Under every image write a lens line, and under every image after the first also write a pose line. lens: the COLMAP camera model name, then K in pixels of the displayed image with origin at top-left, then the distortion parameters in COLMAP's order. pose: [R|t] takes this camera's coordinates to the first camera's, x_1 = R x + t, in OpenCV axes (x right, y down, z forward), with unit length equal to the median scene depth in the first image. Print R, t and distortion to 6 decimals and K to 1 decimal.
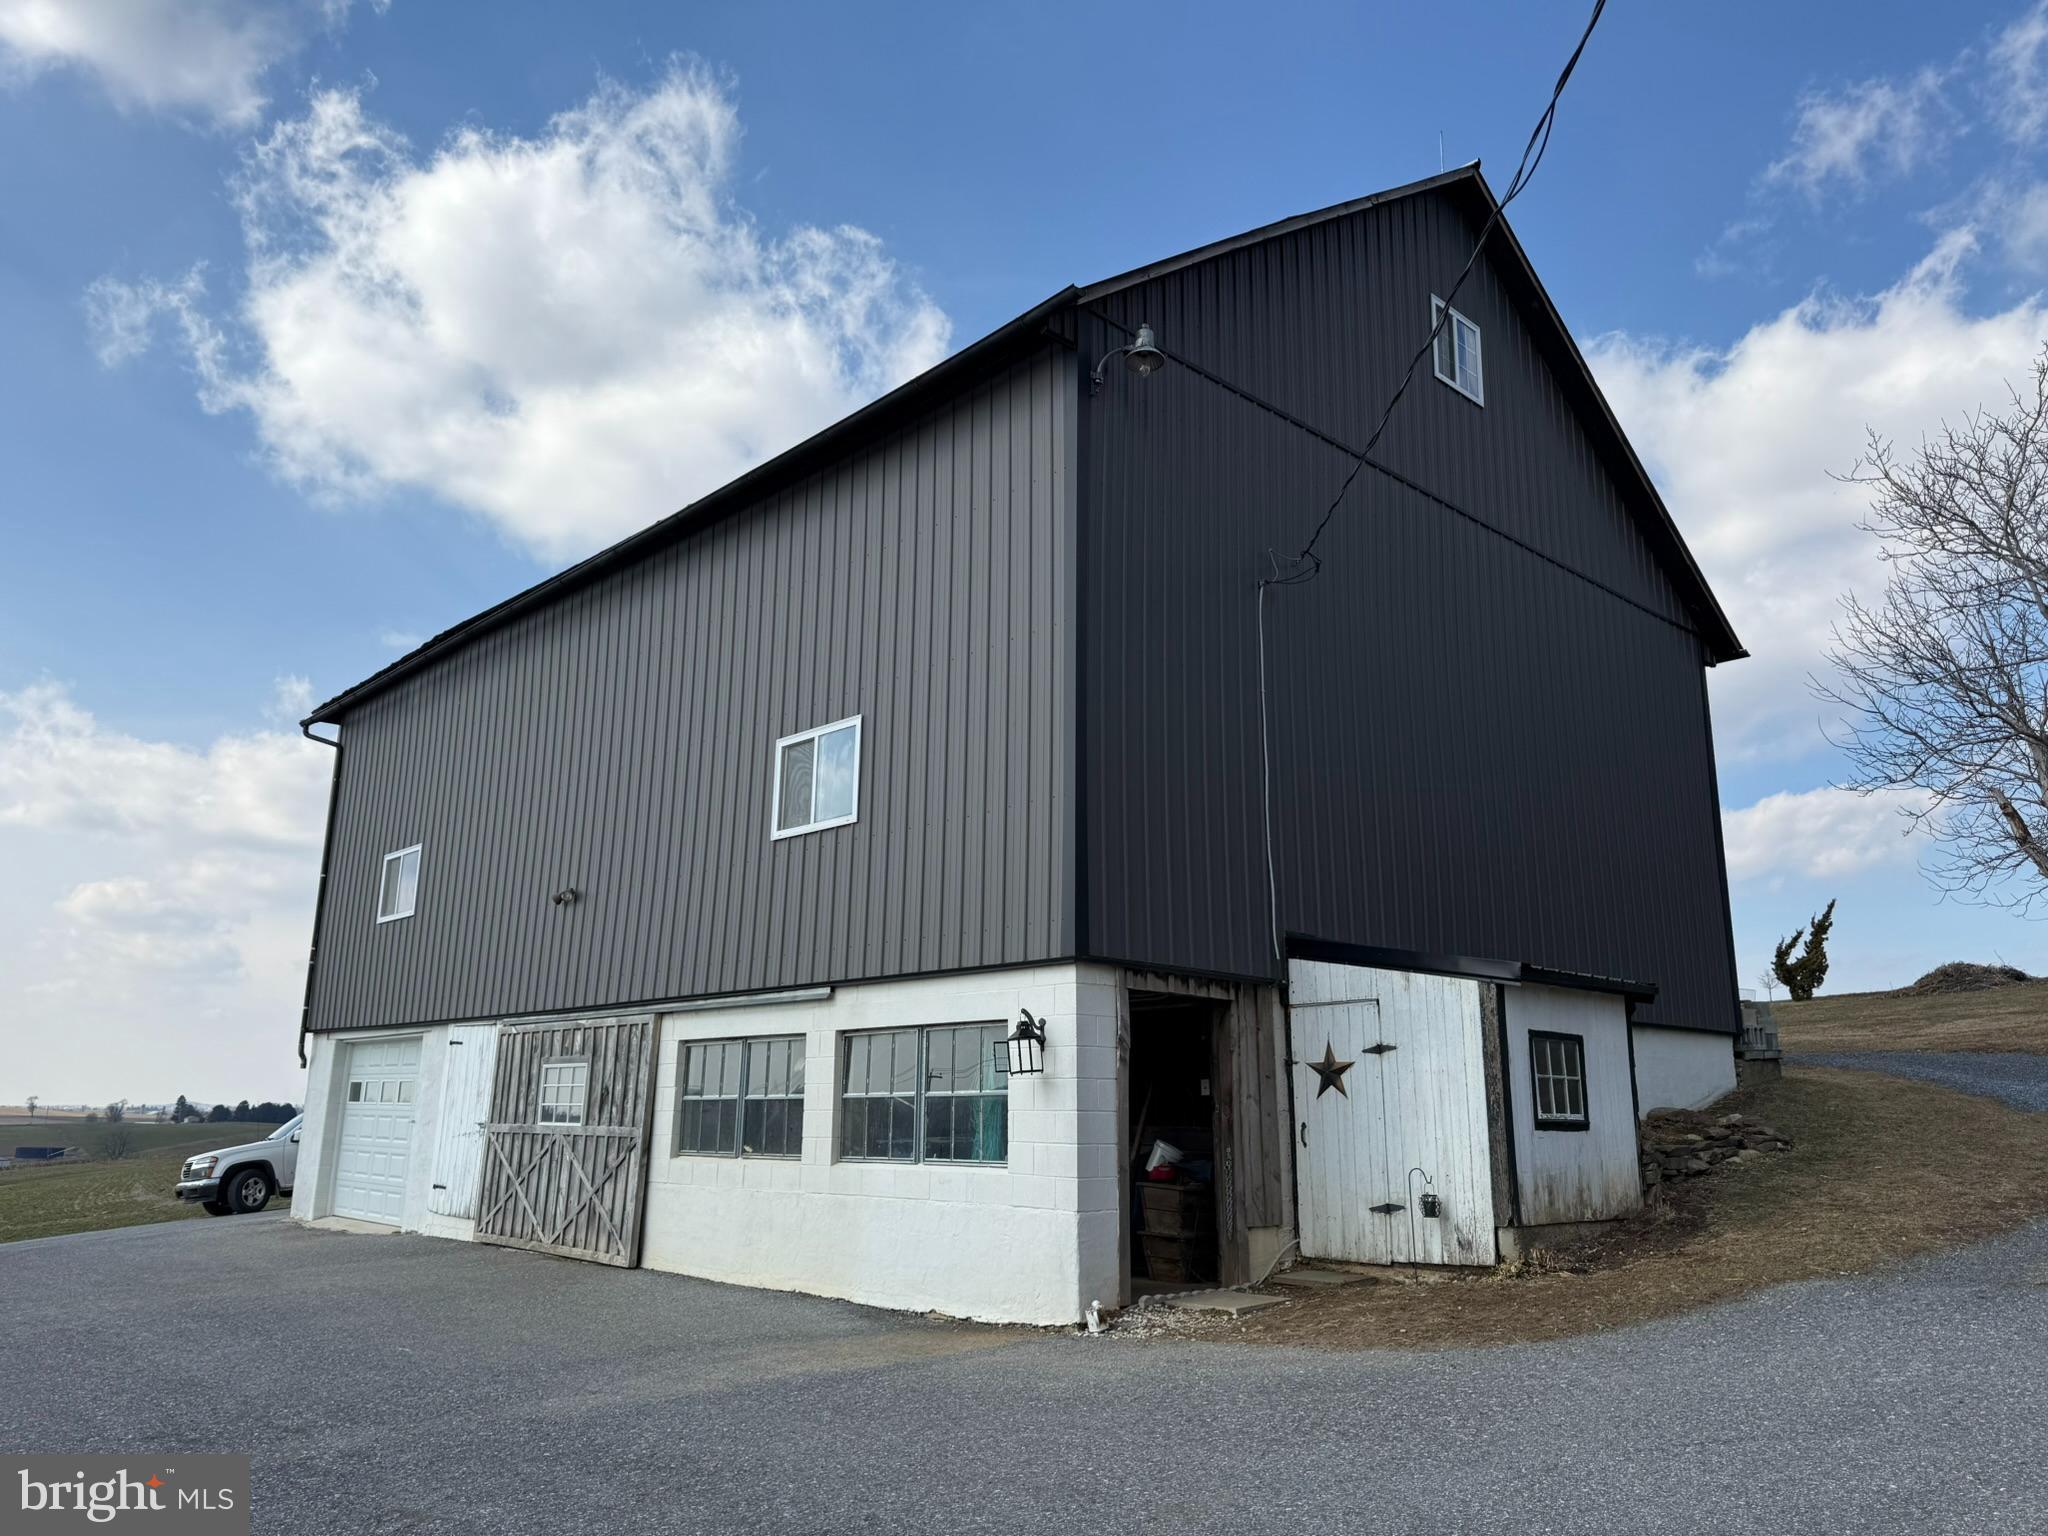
lens RADIAL K [[1413.3, 0, 1014.4], [0, 1413.3, 777.5], [0, 0, 1]] dist [0.112065, -0.109672]
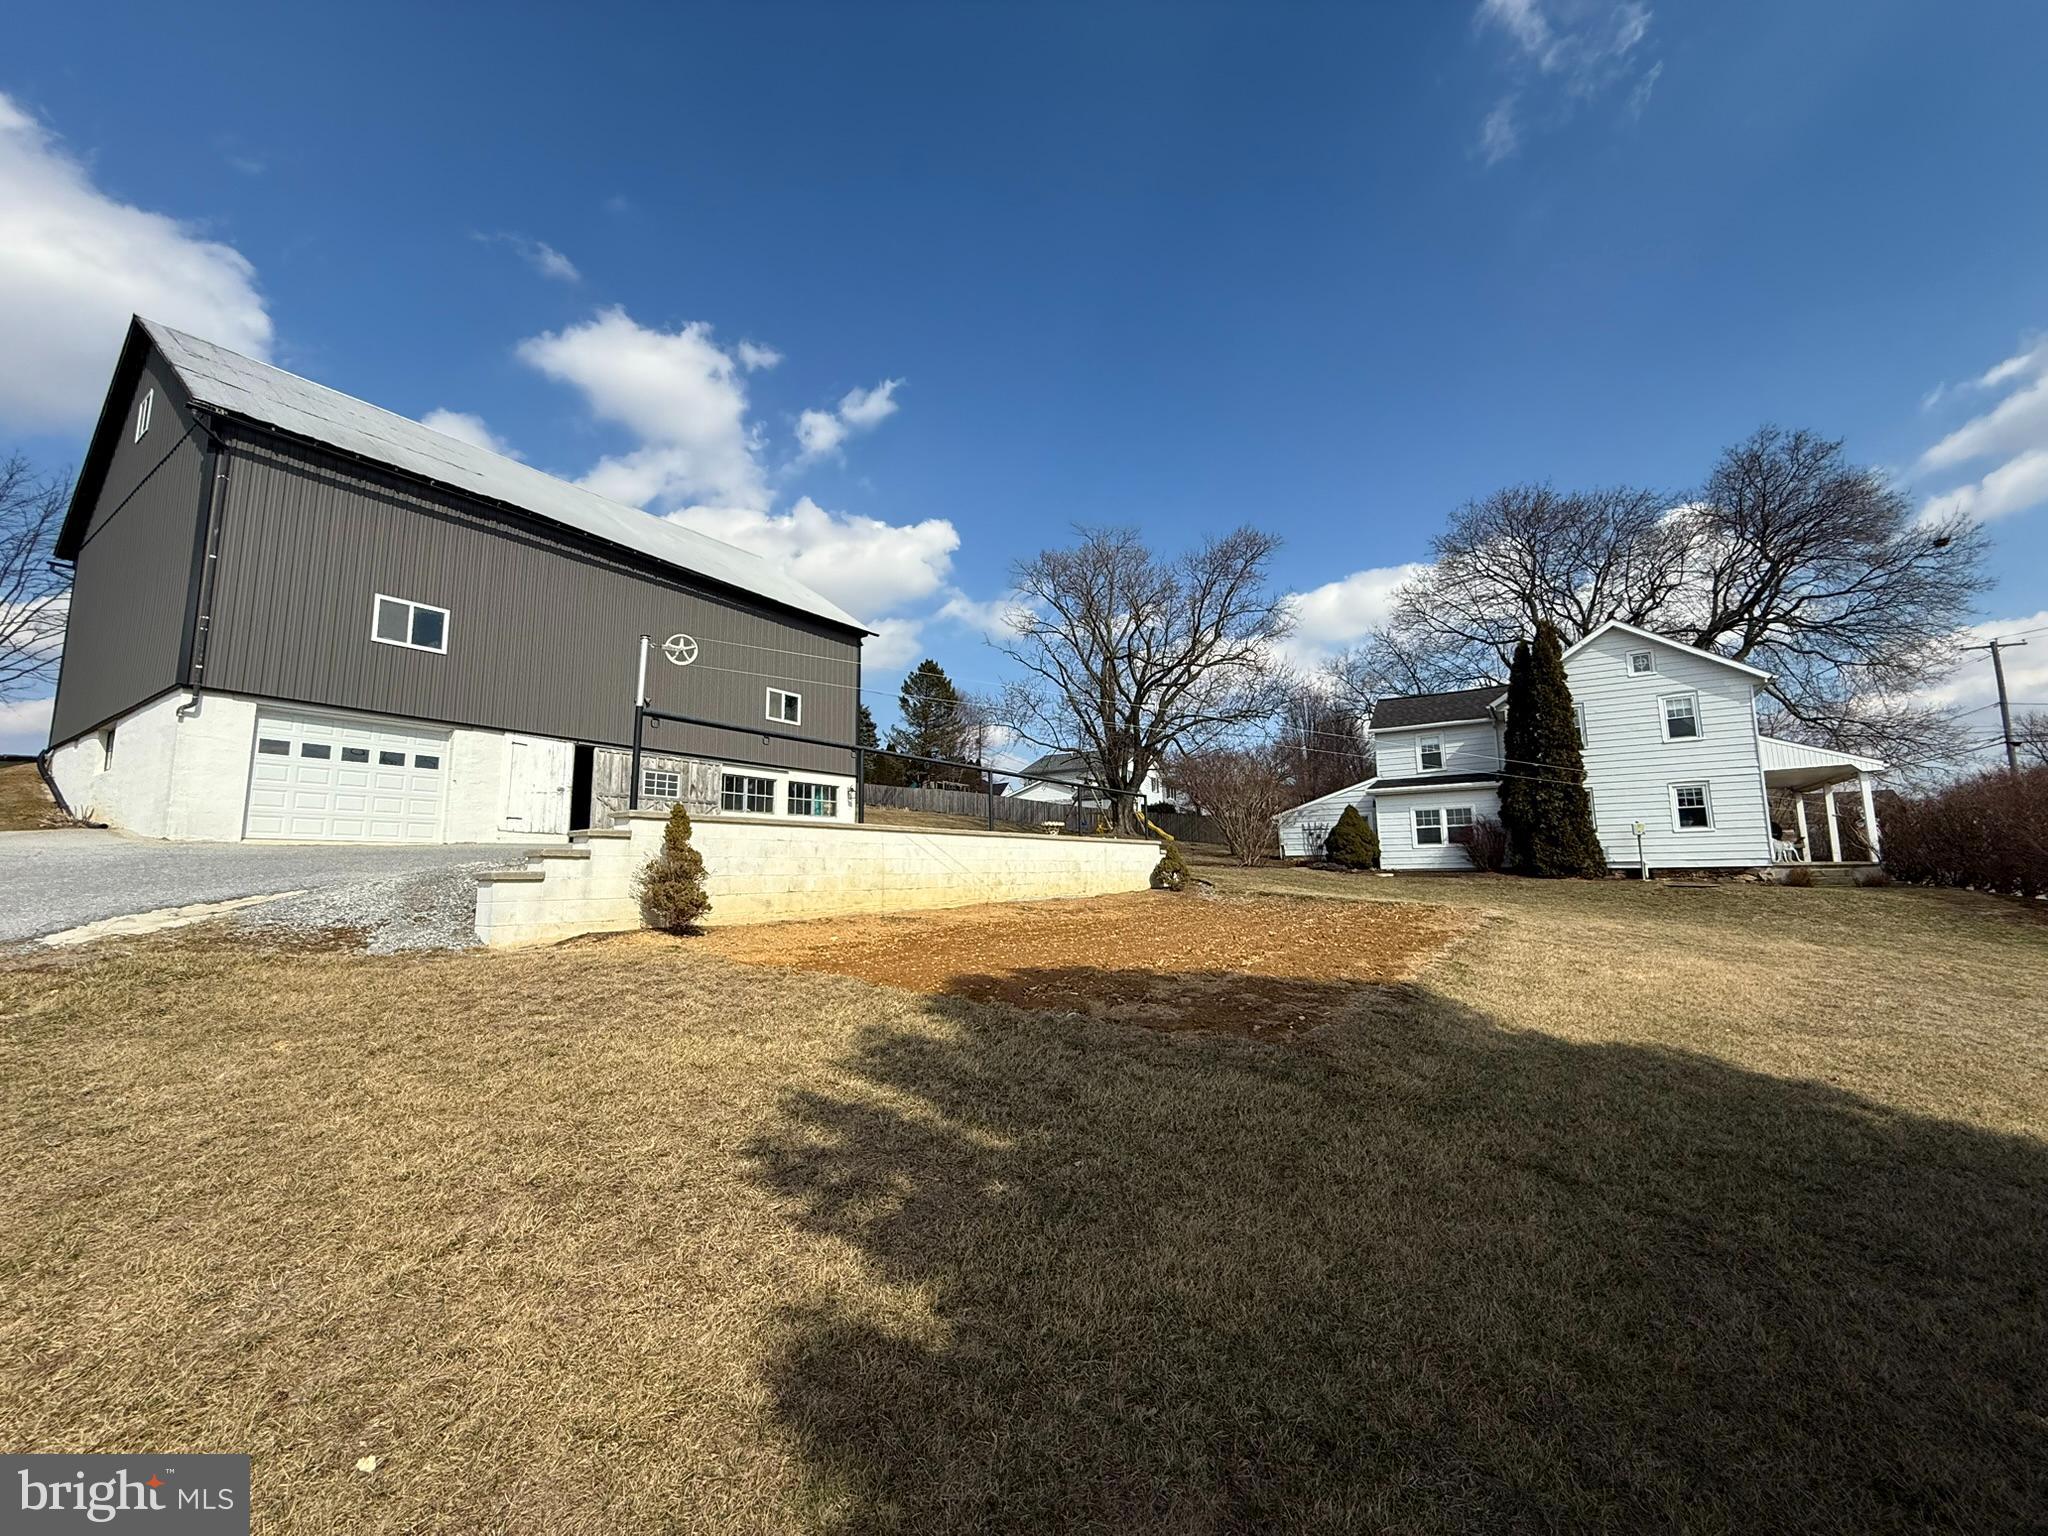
lens RADIAL K [[808.9, 0, 1024.0], [0, 808.9, 768.0], [0, 0, 1]] dist [-0.008217, -0.000154]
pose [[-0.260149, 0.111678, 0.959088, -2.202401], [-0.213029, 0.962175, -0.169820, 0.358786], [-0.941776, -0.248492, -0.226519, 0.878863]]
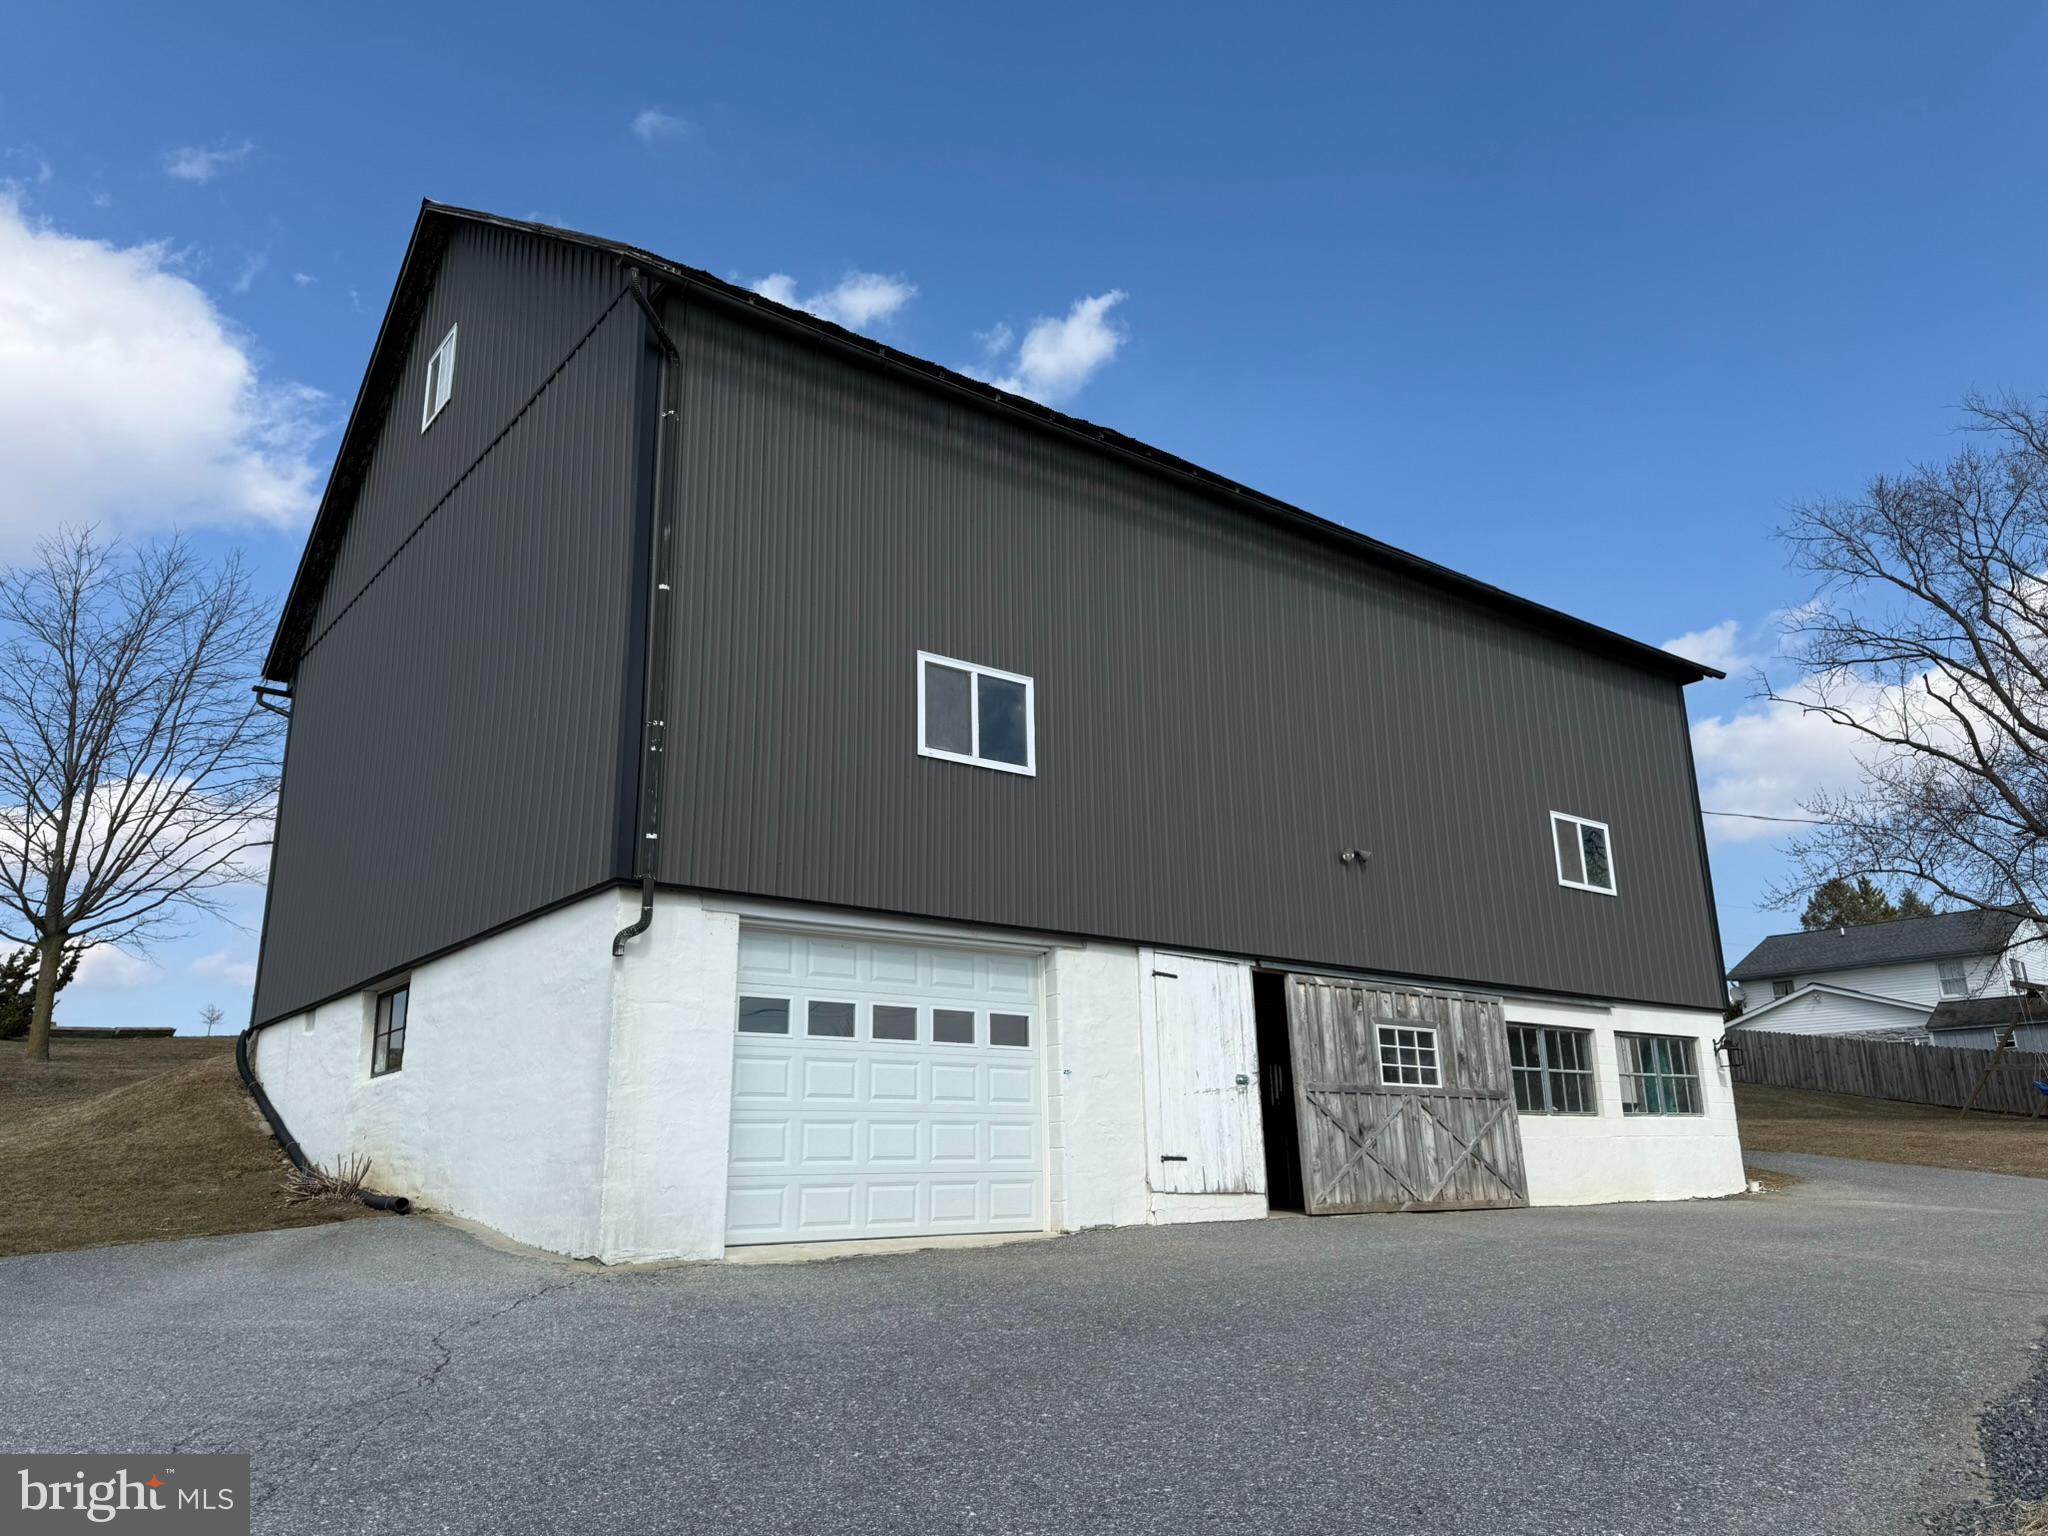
lens RADIAL K [[1413.3, 0, 1014.4], [0, 1413.3, 777.5], [0, 0, 1]] dist [0.112065, -0.109672]
pose [[0.071941, 0.249479, 0.965704, -1.664113], [-0.211009, 0.950105, -0.229729, 0.395079], [-0.974833, -0.187245, 0.120994, 1.435787]]
